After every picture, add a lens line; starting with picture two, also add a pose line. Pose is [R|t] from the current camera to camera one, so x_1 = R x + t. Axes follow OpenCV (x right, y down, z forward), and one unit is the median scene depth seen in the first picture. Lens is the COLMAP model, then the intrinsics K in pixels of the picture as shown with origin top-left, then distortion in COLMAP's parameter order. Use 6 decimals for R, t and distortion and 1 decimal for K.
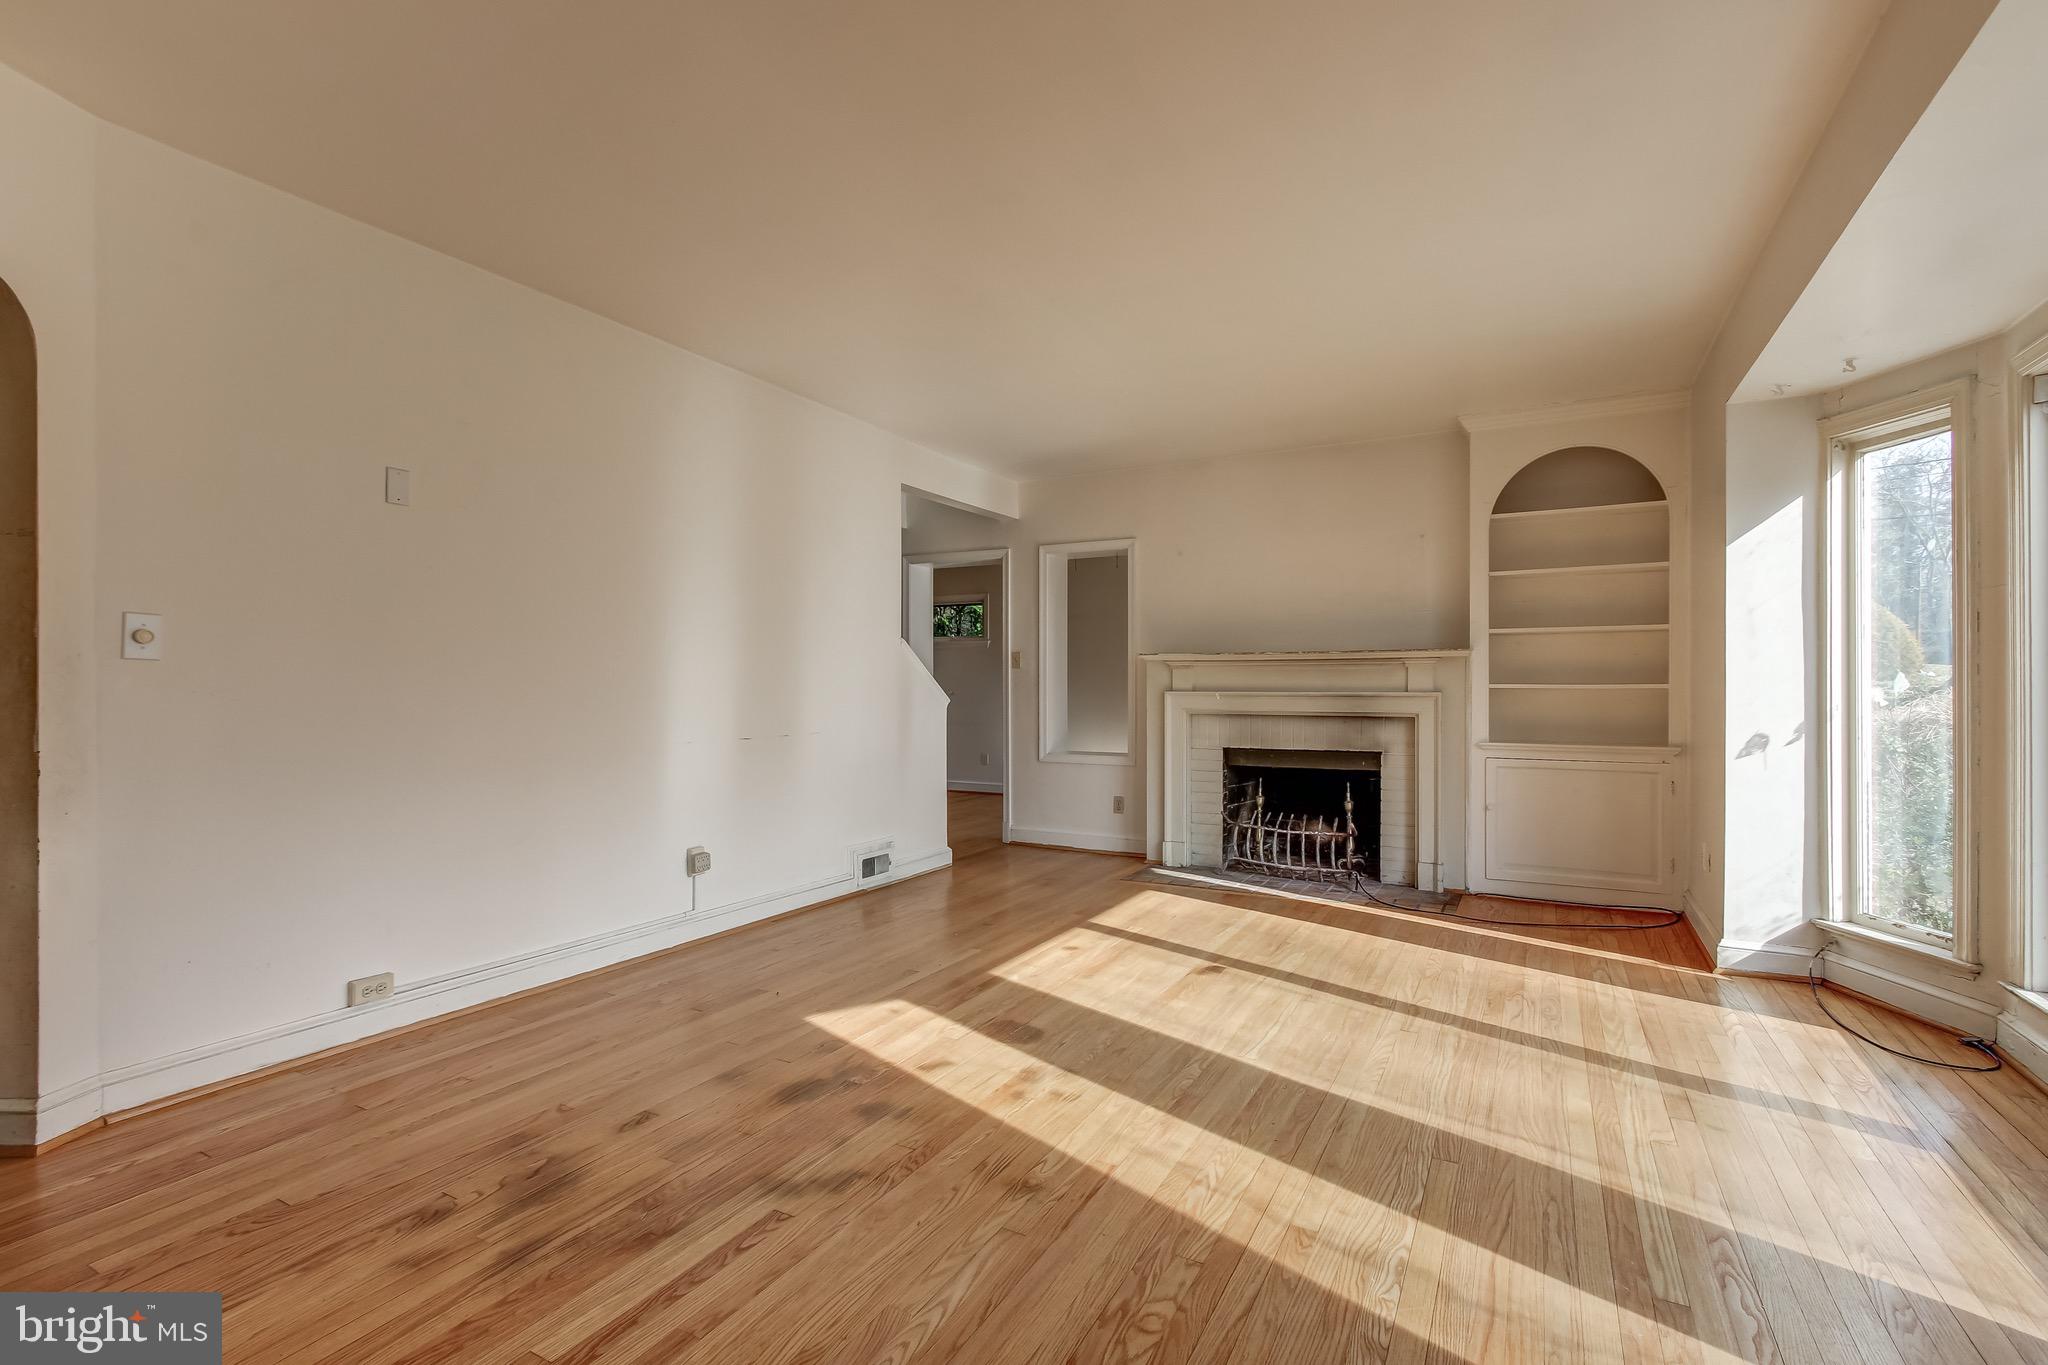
lens RADIAL K [[939.4, 0, 1016.6], [0, 939.4, 686.8], [0, 0, 1]] dist [-0.017755, 0.000152]
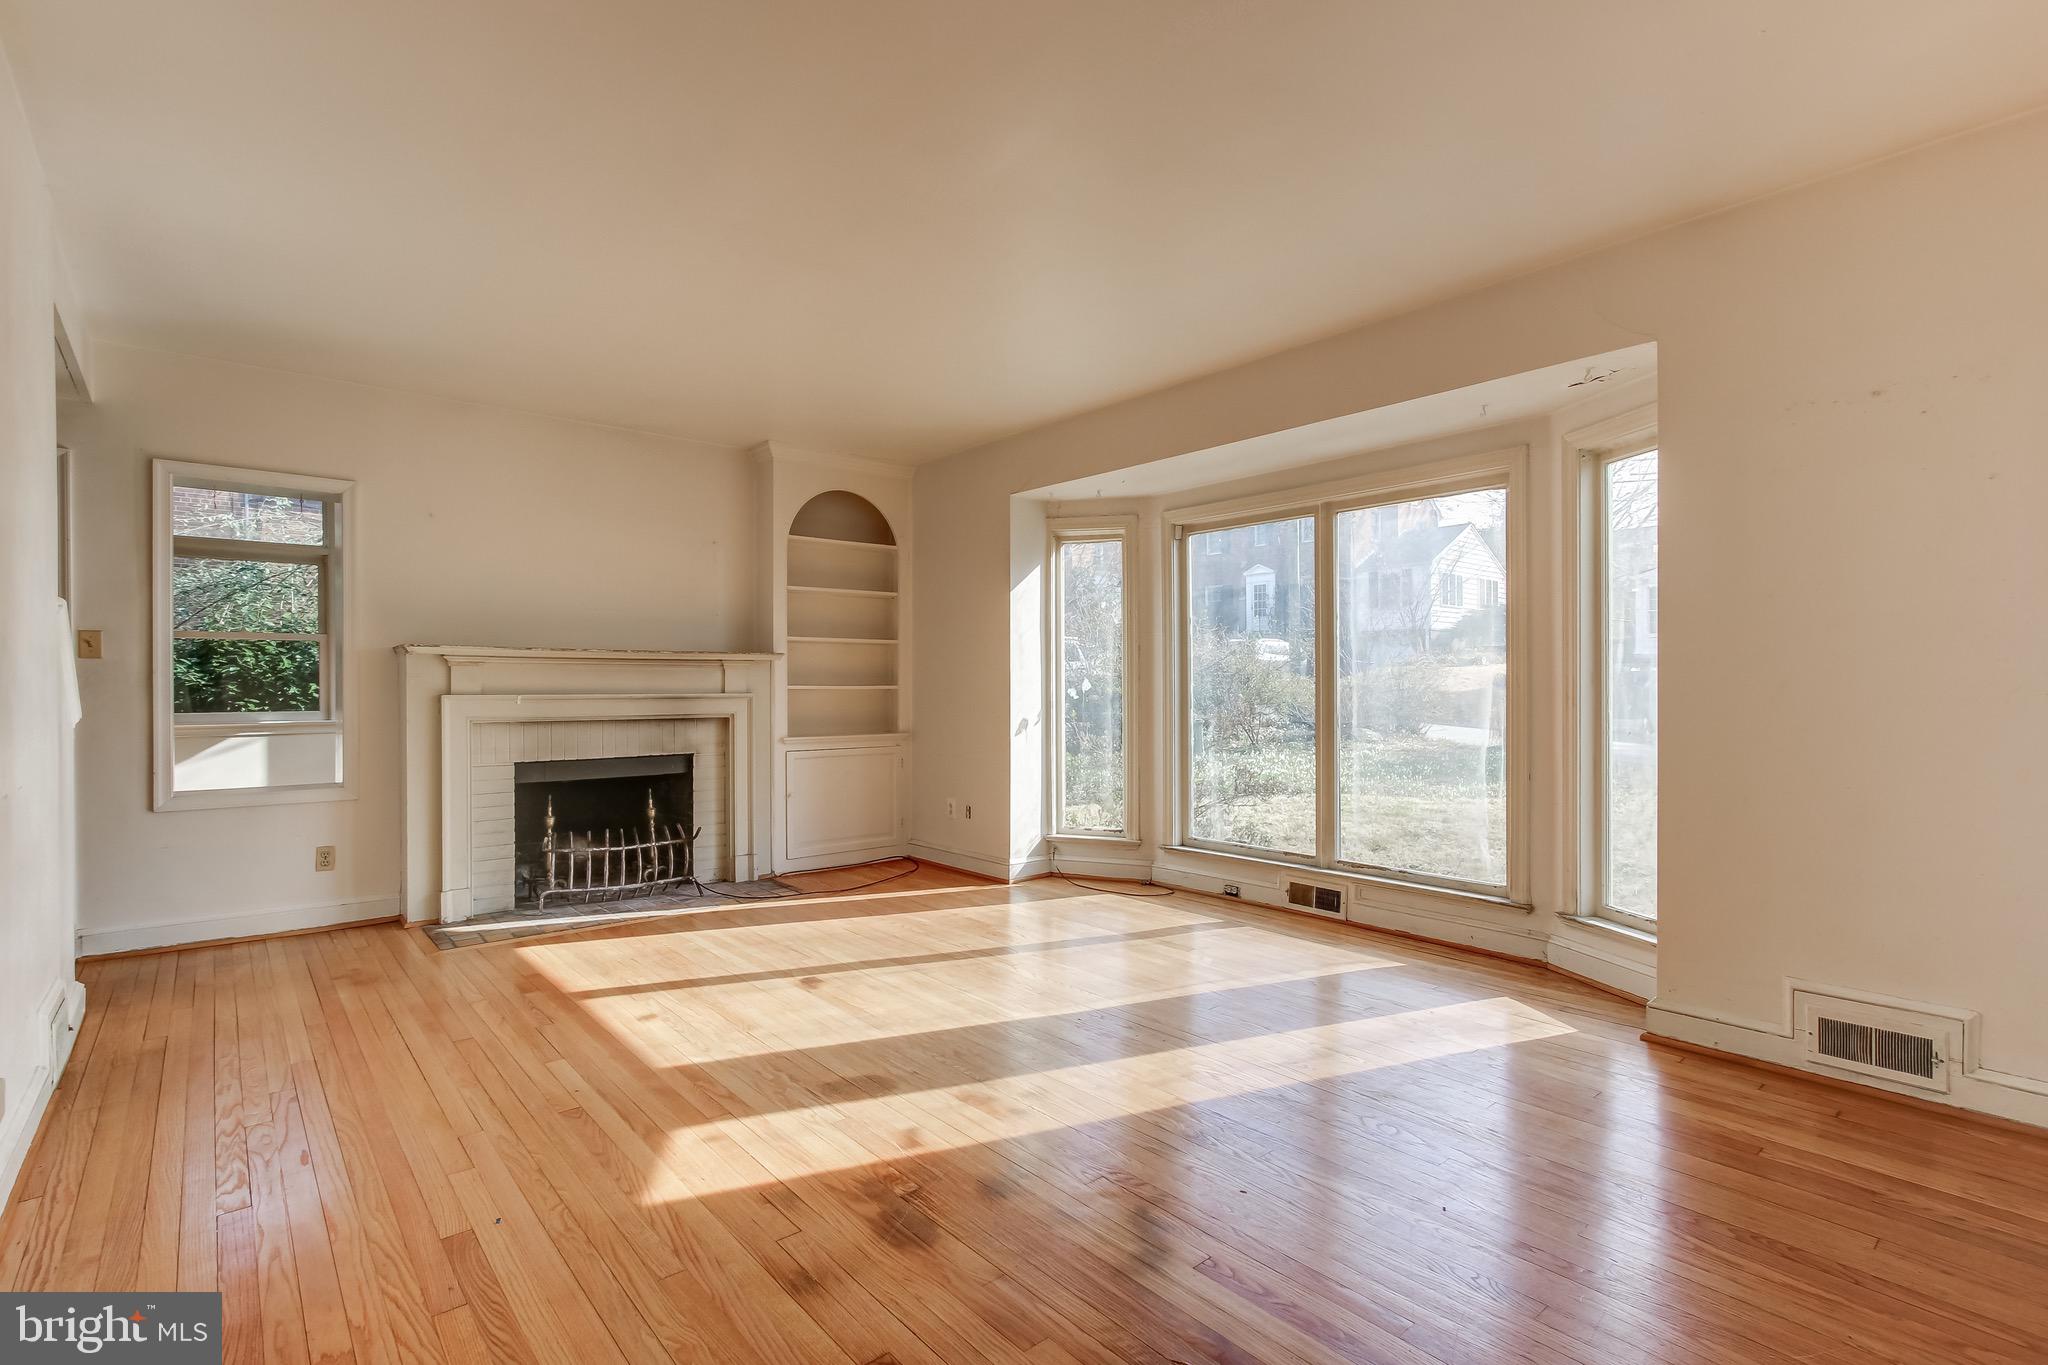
lens RADIAL K [[960.2, 0, 1023.2], [0, 960.2, 692.1], [0, 0, 1]] dist [-0.000606, 0.000393]
pose [[0.346624, -0.007866, 0.937971, -0.643229], [0.001299, 0.999968, 0.007906, -0.005009], [-0.938003, -0.001522, 0.346623, 0.448681]]
